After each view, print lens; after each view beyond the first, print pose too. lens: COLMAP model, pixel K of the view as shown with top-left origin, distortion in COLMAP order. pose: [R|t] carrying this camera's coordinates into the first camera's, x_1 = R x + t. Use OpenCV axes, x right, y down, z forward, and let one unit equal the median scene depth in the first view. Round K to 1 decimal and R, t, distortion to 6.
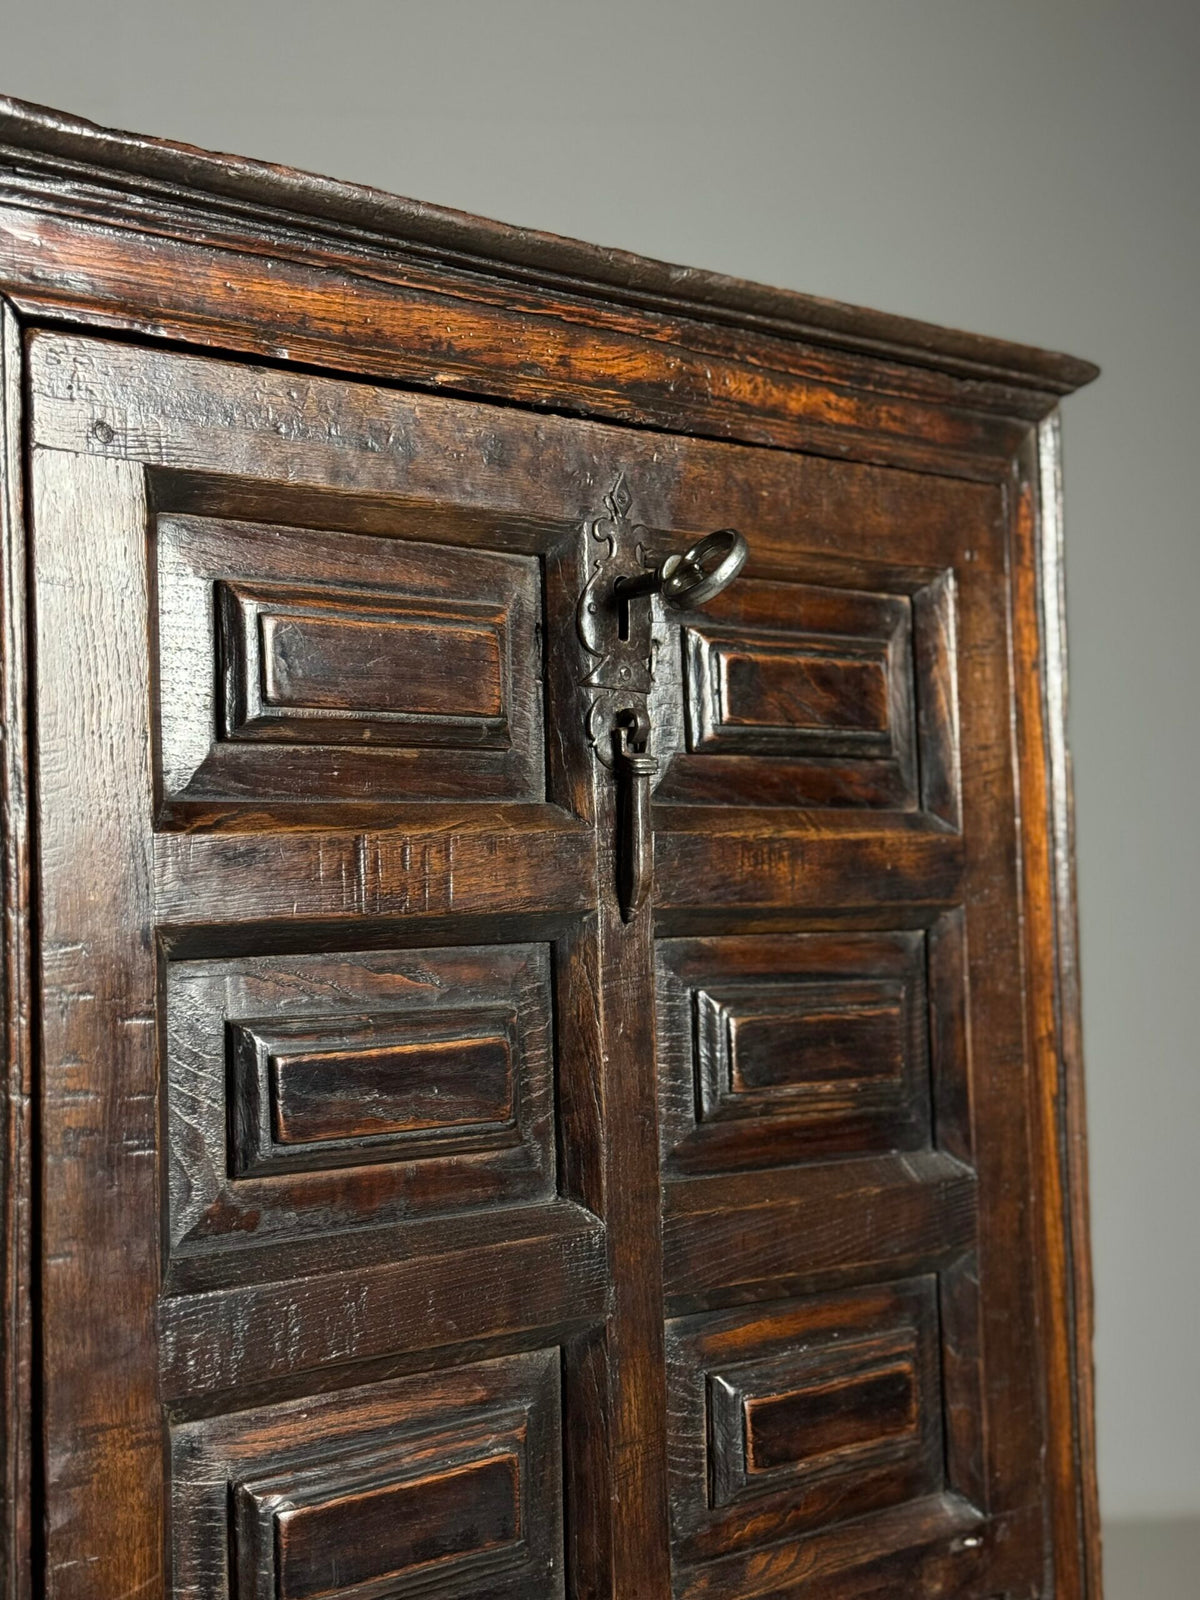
lens RADIAL K [[2318.3, 0, 597.9], [0, 2318.3, 809.4], [0, 0, 1]] dist [0.137667, -0.102641]
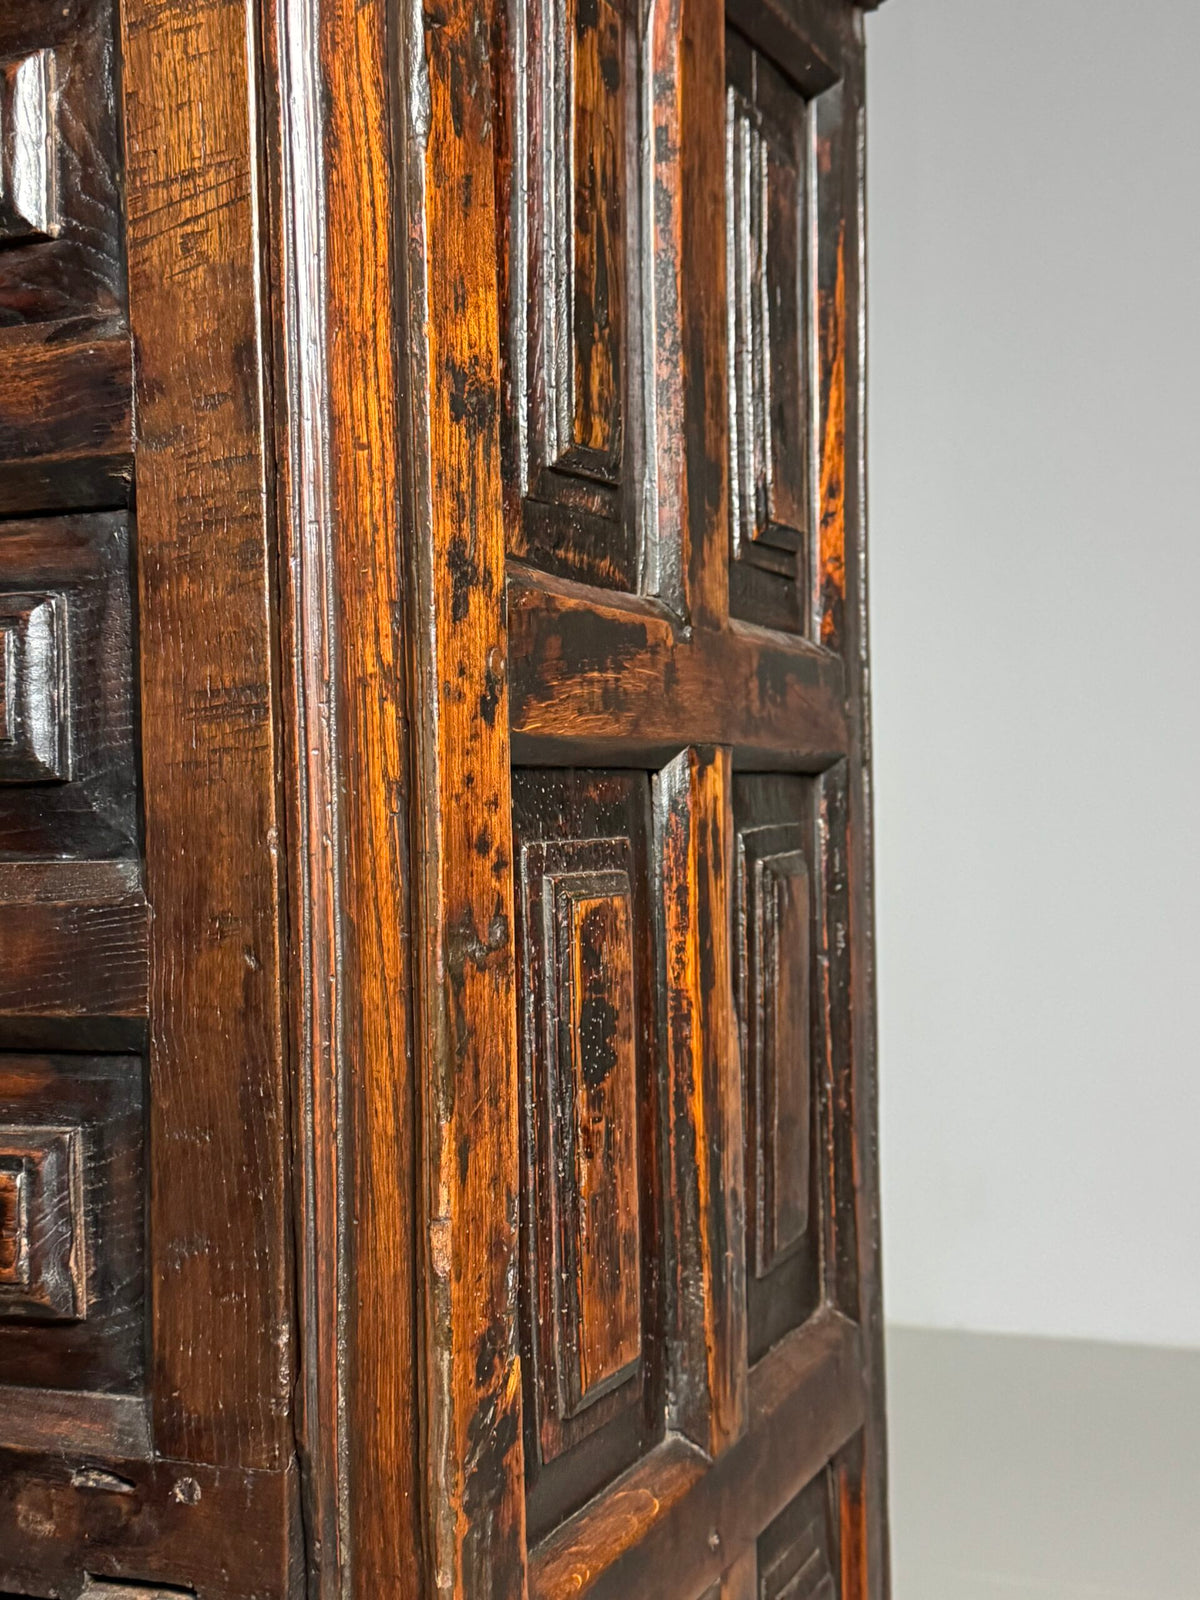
lens RADIAL K [[2002.4, 0, 605.4], [0, 2002.4, 811.6], [0, 0, 1]] dist [0.204769, -0.503865]
pose [[0.410209, 0.007216, -0.911963, 0.766213], [0.062893, 0.997364, 0.036181, 0.135666], [0.909821, -0.072197, 0.408674, 0.996348]]
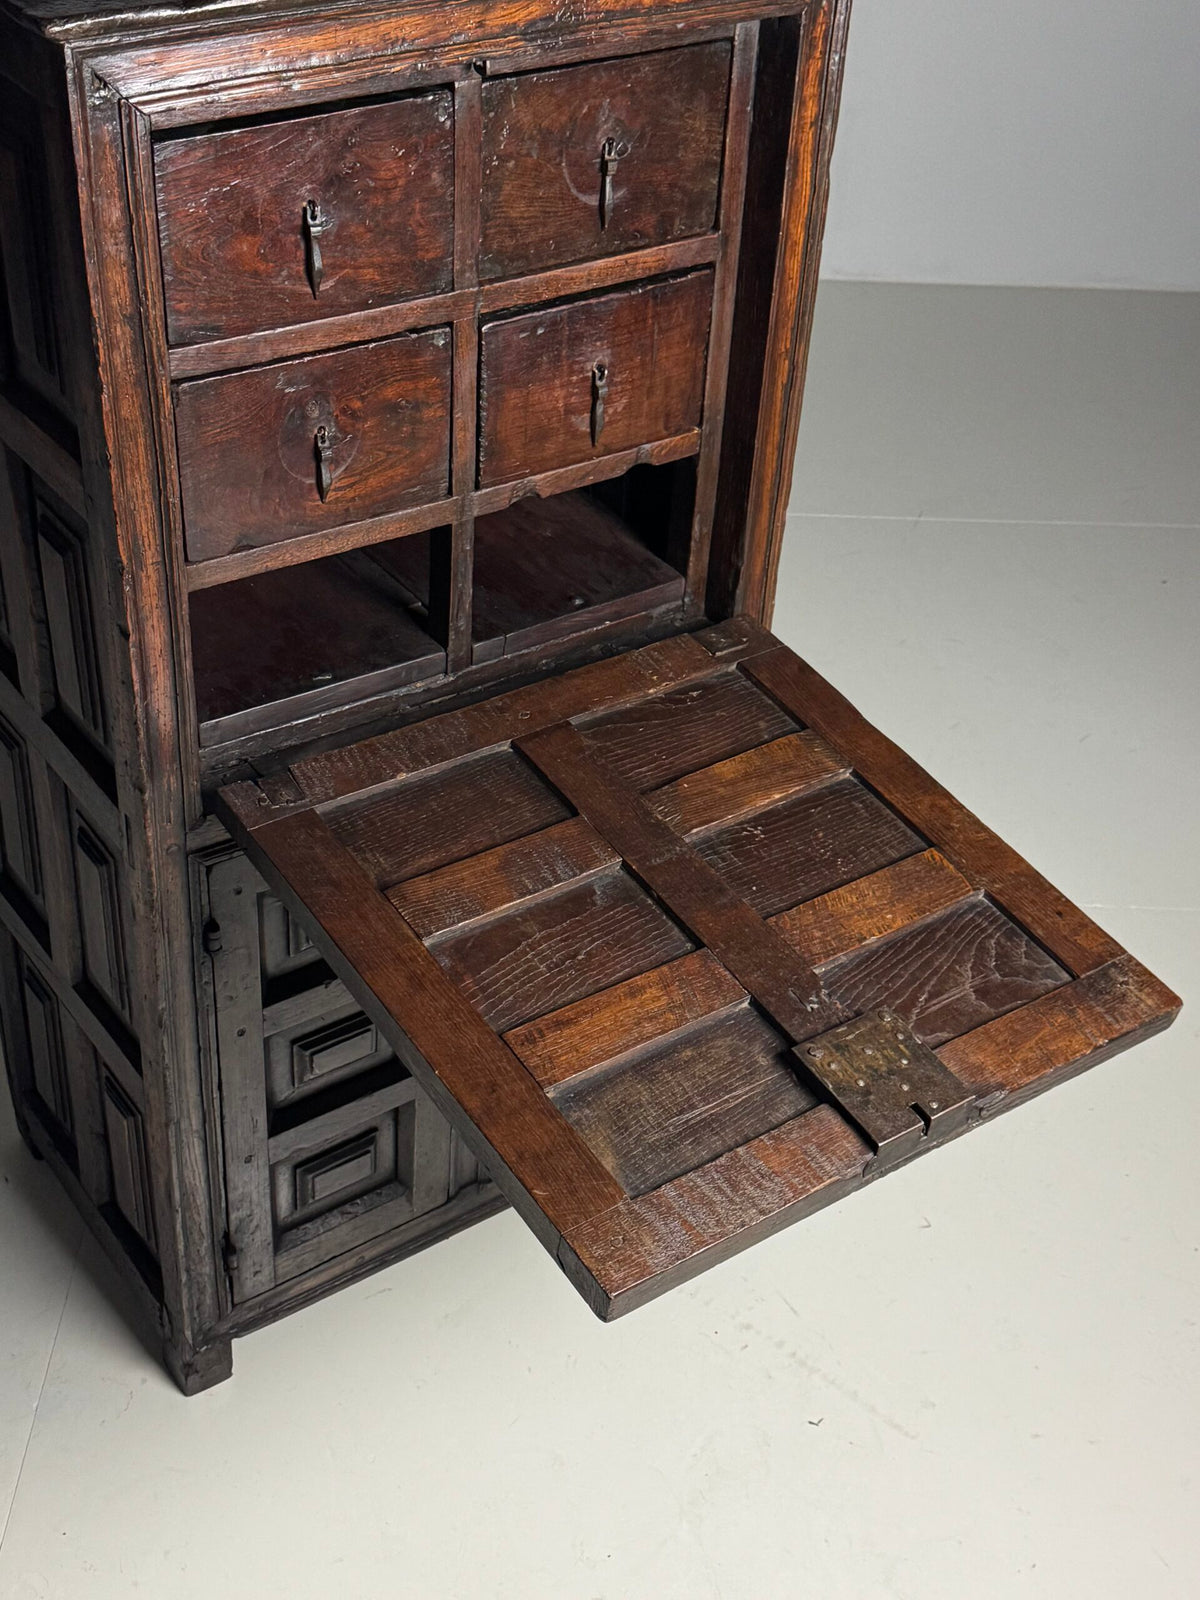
lens RADIAL K [[1952.2, 0, 597.0], [0, 1952.2, 809.3], [0, 0, 1]] dist [0.195569, -0.401276]
pose [[0.990586, 0.128740, -0.046538, 0.195623], [-0.071280, 0.775310, 0.627546, -0.631051], [0.116871, -0.618321, 0.777187, -0.401505]]
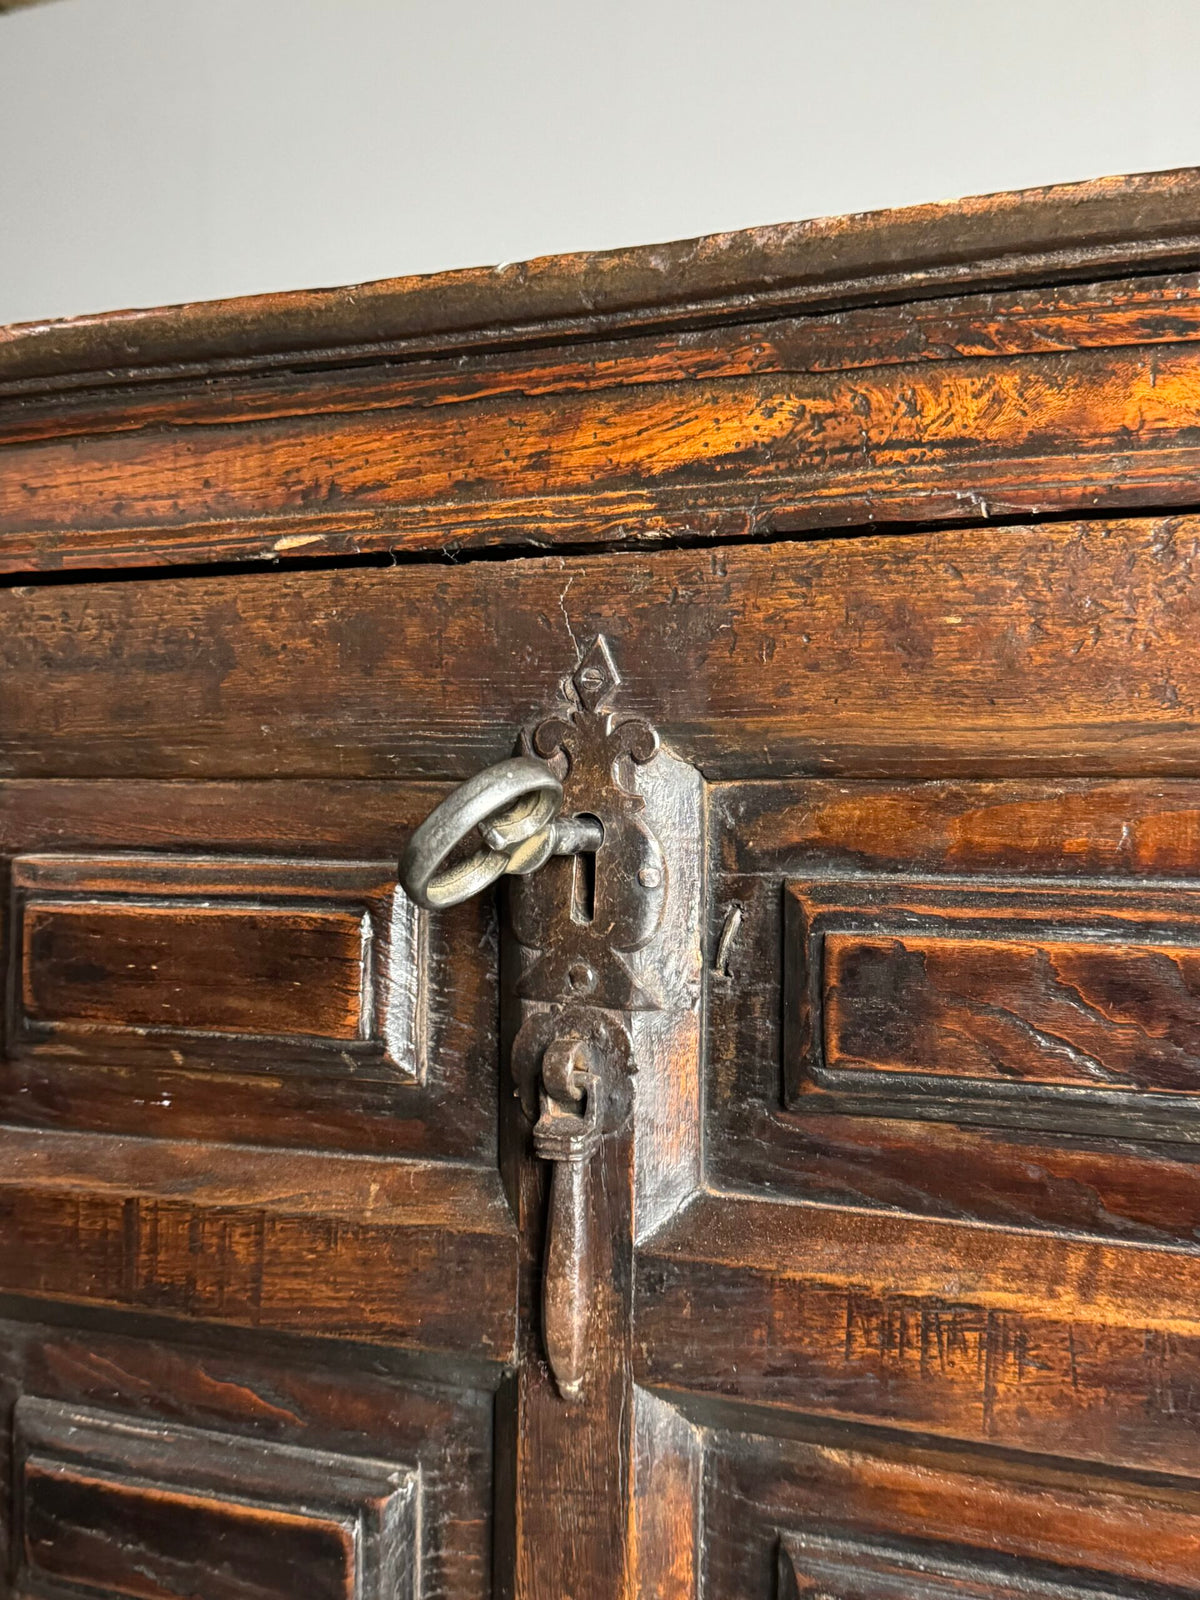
lens RADIAL K [[1781.5, 0, 597.3], [0, 1781.5, 812.7], [0, 0, 1]] dist [0.208082, -0.540355]
pose [[0.379659, 0.045145, -0.924024, 0.423438], [0.029382, 0.997716, 0.060817, -0.125009], [0.924660, -0.050240, 0.377465, 0.810318]]
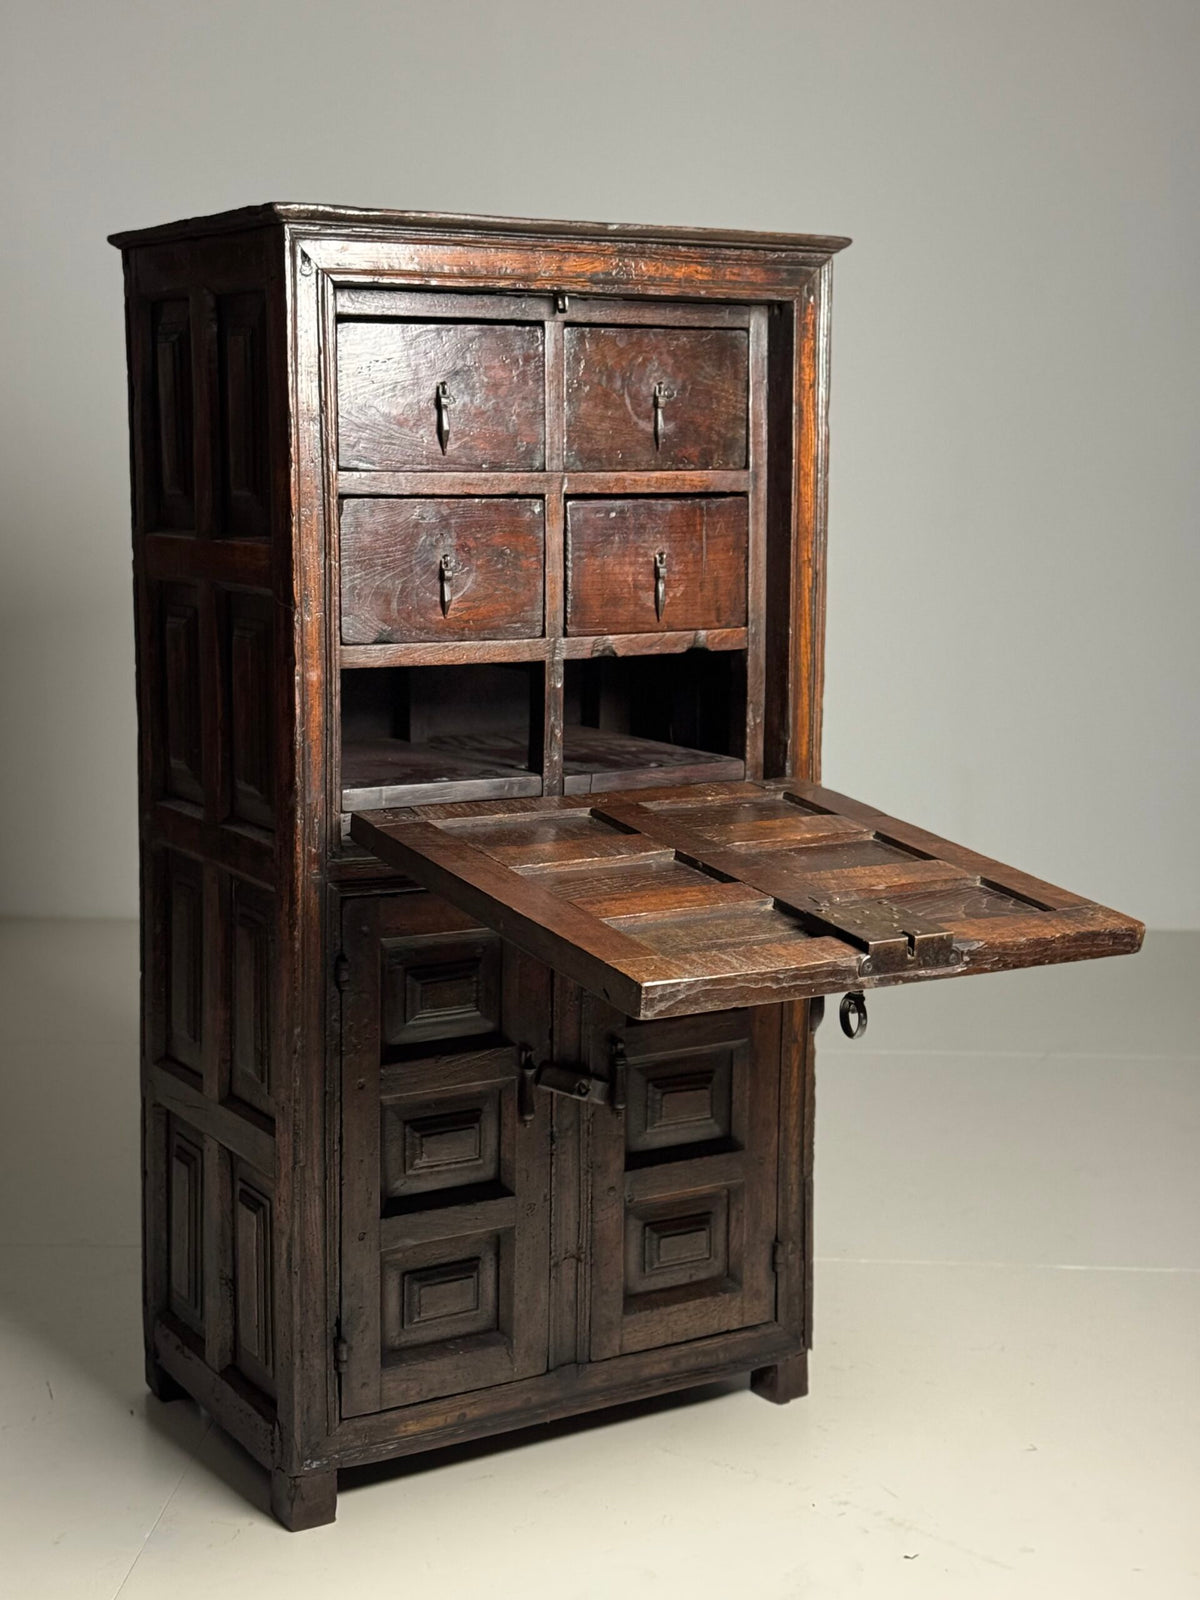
lens RADIAL K [[2293.5, 0, 603.6], [0, 2293.5, 804.1], [0, 0, 1]] dist [0.189057, -0.397018]
pose [[0.981864, 0.051850, -0.182361, 0.481328], [-0.016207, 0.981310, 0.191748, -0.105093], [0.188895, -0.185314, 0.964353, -1.363299]]
